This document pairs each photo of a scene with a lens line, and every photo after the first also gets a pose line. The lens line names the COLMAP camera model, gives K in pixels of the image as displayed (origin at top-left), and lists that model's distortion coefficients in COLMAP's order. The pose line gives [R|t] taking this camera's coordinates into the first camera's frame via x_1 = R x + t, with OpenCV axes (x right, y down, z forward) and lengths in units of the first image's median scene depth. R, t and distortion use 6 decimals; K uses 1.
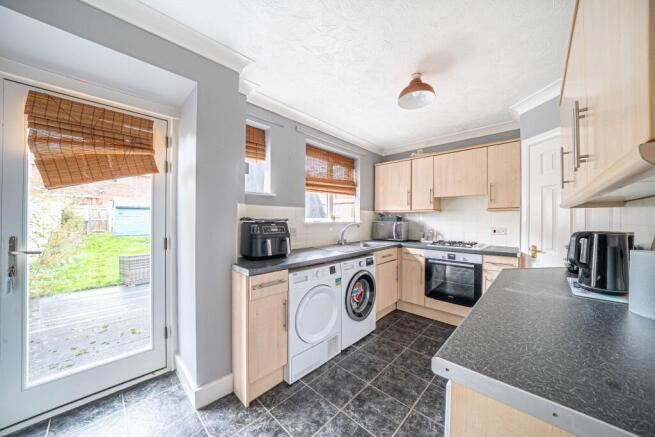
lens RADIAL K [[227.2, 0, 327.5], [0, 227.2, 218.5], [0, 0, 1]] dist [-0.019100, 0.000139]
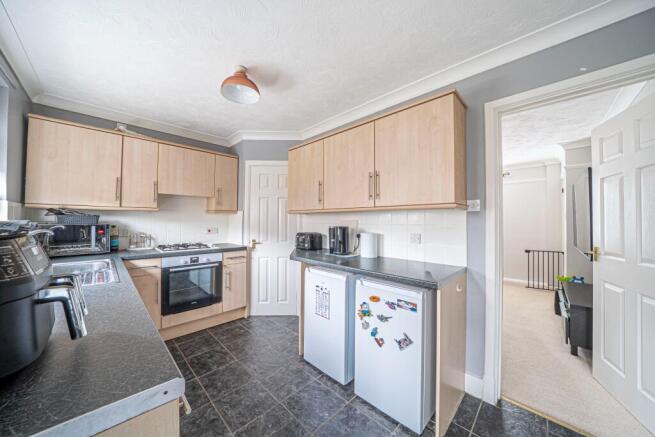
lens RADIAL K [[227.2, 0, 327.5], [0, 227.2, 218.5], [0, 0, 1]] dist [-0.019100, 0.000139]
pose [[0.013569, 0.007638, 0.999879, -0.406786], [-0.005935, 0.999954, -0.007558, 0.000194], [-0.999890, -0.005832, 0.013614, 0.461110]]
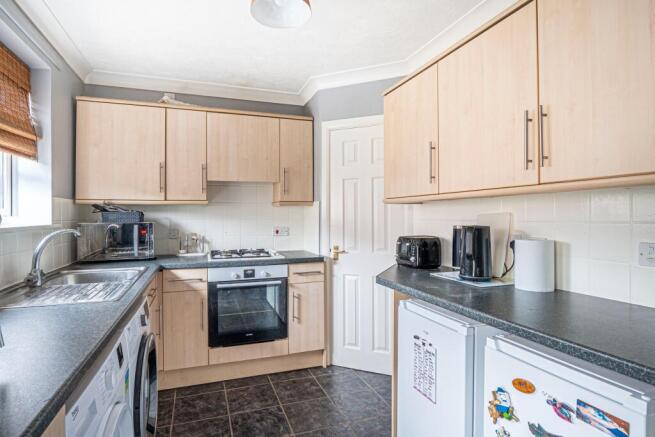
lens RADIAL K [[353.0, 0, 327.5], [0, 353.0, 218.5], [0, 0, 1]] dist [-0.022861, -0.000416]
pose [[0.447405, -0.010782, 0.894267, -0.275886], [0.005800, 0.999941, 0.009155, 0.001574], [-0.894313, 0.001091, 0.447441, 0.361764]]
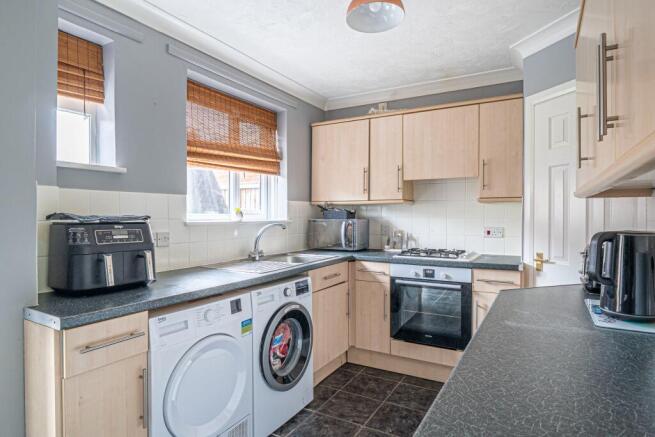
lens RADIAL K [[378.4, 0, 327.5], [0, 378.4, 218.5], [0, 0, 1]] dist [-0.002629, 0.000116]
pose [[0.971703, -0.007142, 0.236098, 0.019057], [0.004689, 0.999929, 0.010948, 0.000492], [-0.236159, -0.009531, 0.971668, 0.030272]]
